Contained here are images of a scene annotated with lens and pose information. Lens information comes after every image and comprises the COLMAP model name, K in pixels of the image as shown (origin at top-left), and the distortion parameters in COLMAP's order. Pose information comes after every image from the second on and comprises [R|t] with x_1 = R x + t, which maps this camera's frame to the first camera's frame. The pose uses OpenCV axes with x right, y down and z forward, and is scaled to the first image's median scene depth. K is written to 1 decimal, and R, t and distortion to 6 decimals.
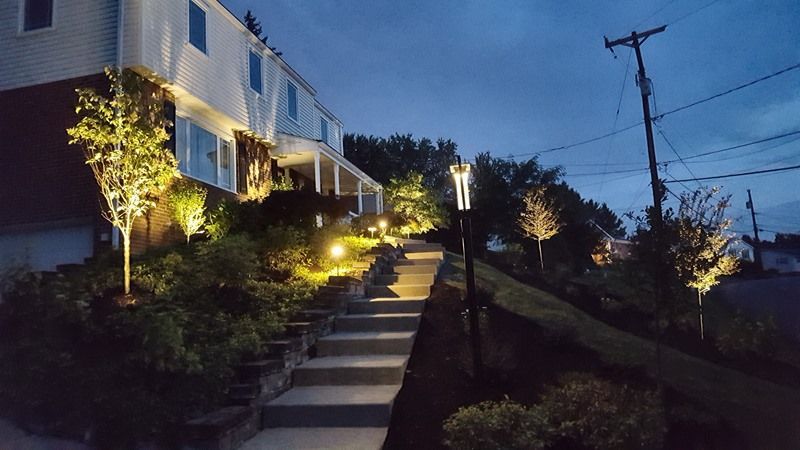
lens RADIAL K [[605.0, 0, 399.4], [0, 605.0, 224.6], [0, 0, 1]] dist [-0.023524, -0.056955]
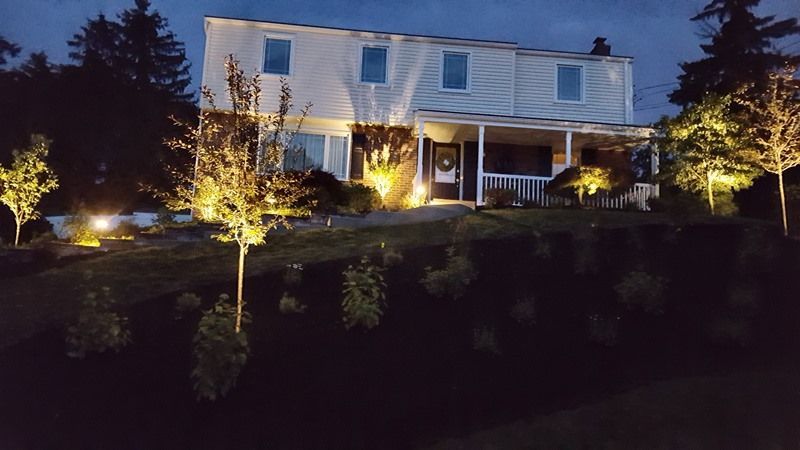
lens RADIAL K [[605.0, 0, 398.4], [0, 605.0, 226.9], [0, 0, 1]] dist [-0.023524, -0.056955]
pose [[0.343692, -0.075429, -0.936048, 0.768686], [0.080919, 0.995440, -0.050503, 0.093900], [0.935590, -0.058386, 0.348229, 0.654692]]
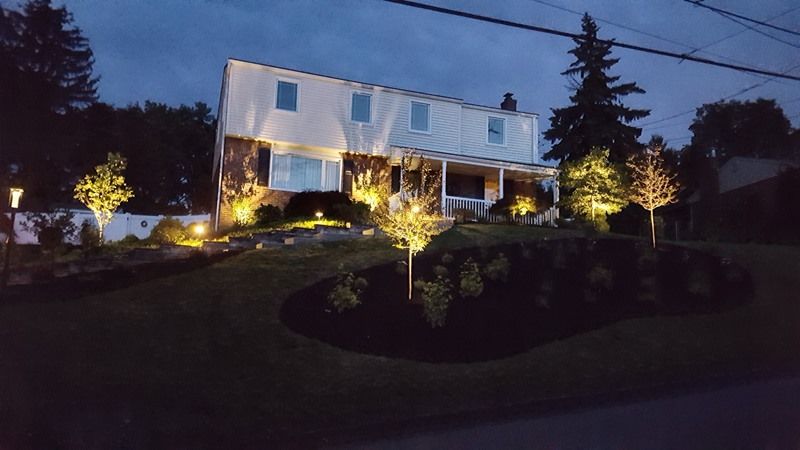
lens RADIAL K [[605.0, 0, 401.8], [0, 605.0, 205.1], [0, 0, 1]] dist [-0.023524, -0.056955]
pose [[0.577522, -0.089982, -0.811401, 0.939350], [0.063951, 0.995839, -0.064917, 0.069142], [0.813866, -0.014399, 0.580874, 0.262504]]
